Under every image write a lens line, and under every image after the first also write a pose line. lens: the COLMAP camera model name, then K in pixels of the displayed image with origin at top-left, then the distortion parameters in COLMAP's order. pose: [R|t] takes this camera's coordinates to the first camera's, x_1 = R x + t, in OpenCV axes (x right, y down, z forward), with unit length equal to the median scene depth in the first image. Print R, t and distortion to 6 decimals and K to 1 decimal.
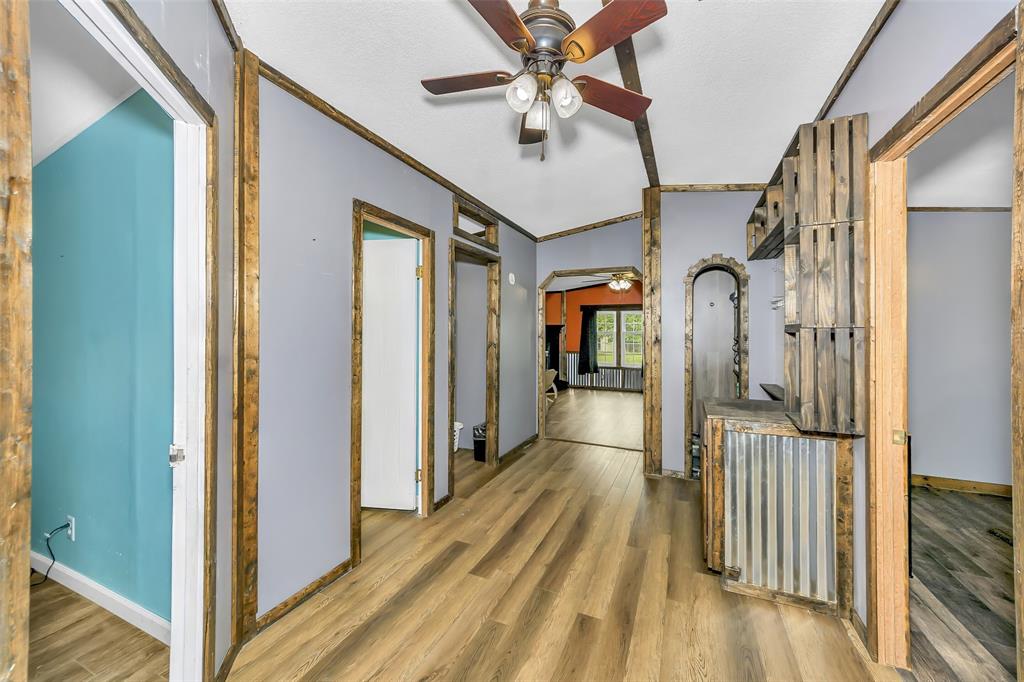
lens RADIAL K [[386.7, 0, 504.8], [0, 386.7, 331.1], [0, 0, 1]] dist [0.003361, 0.000261]
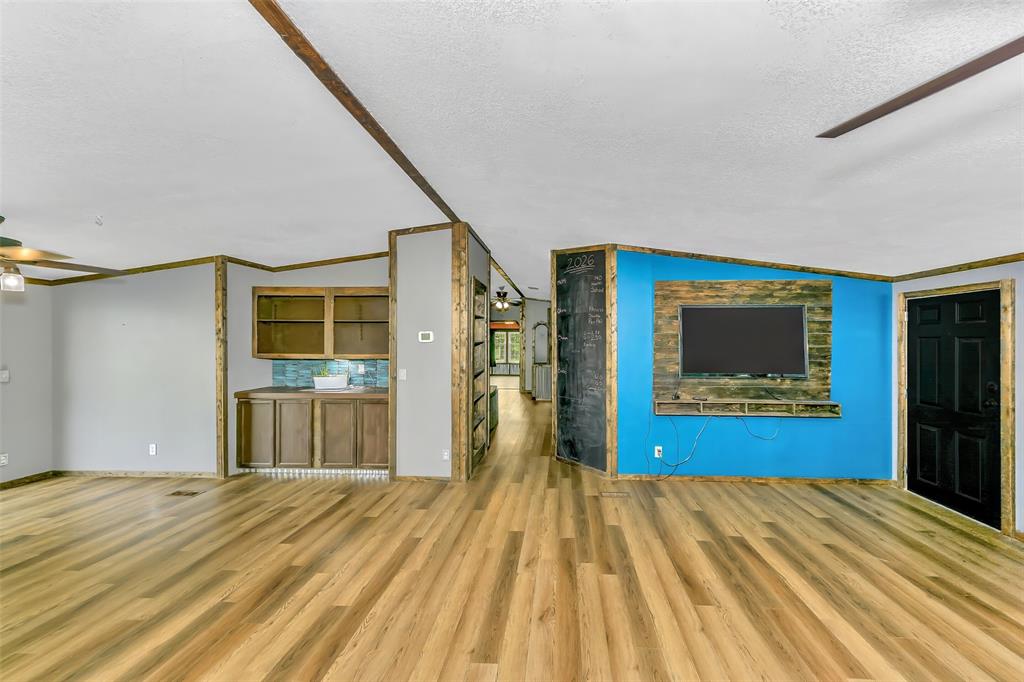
lens RADIAL K [[386.7, 0, 517.1], [0, 386.7, 340.8], [0, 0, 1]] dist [0.003361, 0.000261]
pose [[0.943494, -0.004174, 0.331364, -0.281145], [0.002951, 0.999987, 0.004193, -0.018911], [-0.331377, -0.002978, 0.943494, -0.779350]]
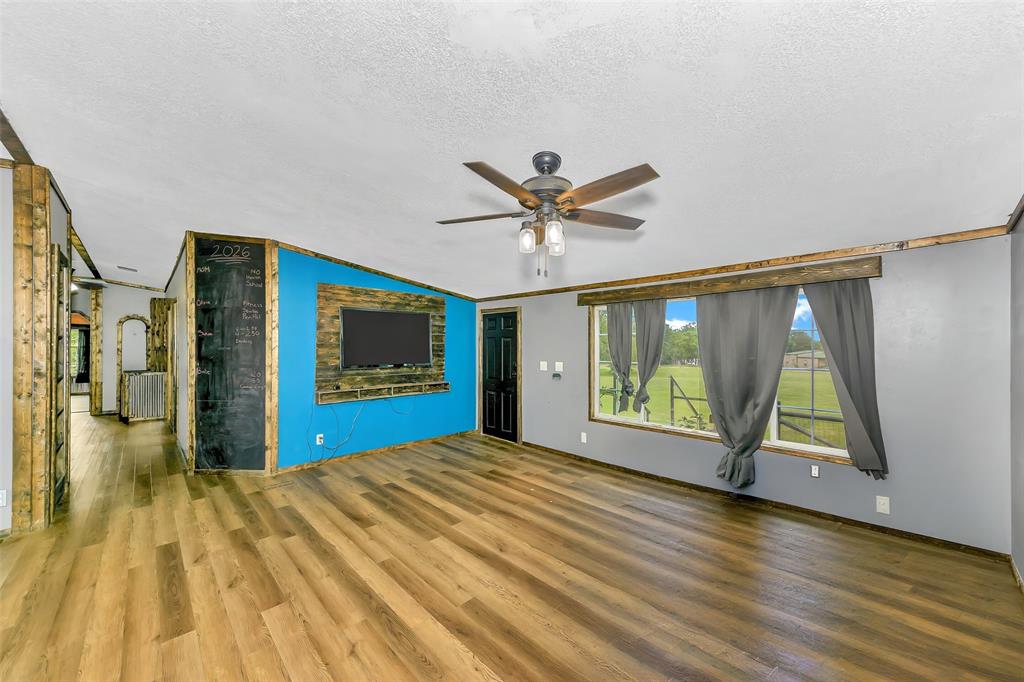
lens RADIAL K [[386.7, 0, 516.2], [0, 386.7, 341.9], [0, 0, 1]] dist [0.003361, 0.000261]
pose [[0.361641, 0.003963, 0.932309, -0.349093], [-0.003325, 0.999990, -0.002961, -0.009903], [-0.932312, -0.002029, 0.361650, -0.821402]]
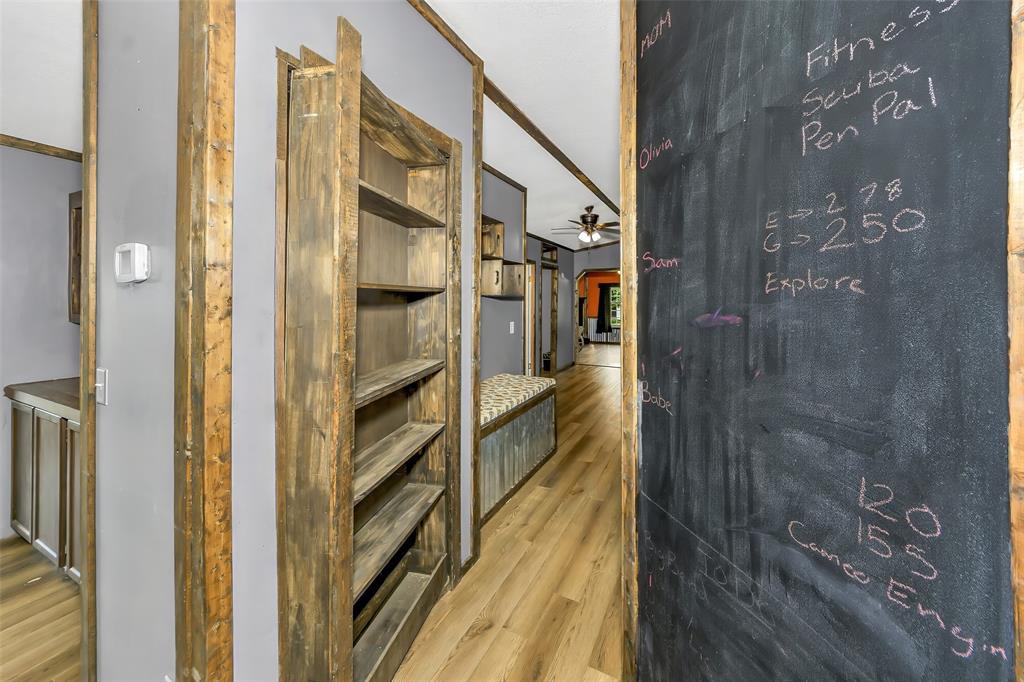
lens RADIAL K [[386.7, 0, 520.5], [0, 386.7, 305.5], [0, 0, 1]] dist [0.003361, 0.000261]
pose [[0.999962, -0.008228, -0.002864, -0.085787], [0.008266, 0.999875, 0.013453, -0.007894], [0.002753, -0.013476, 0.999905, -0.416965]]
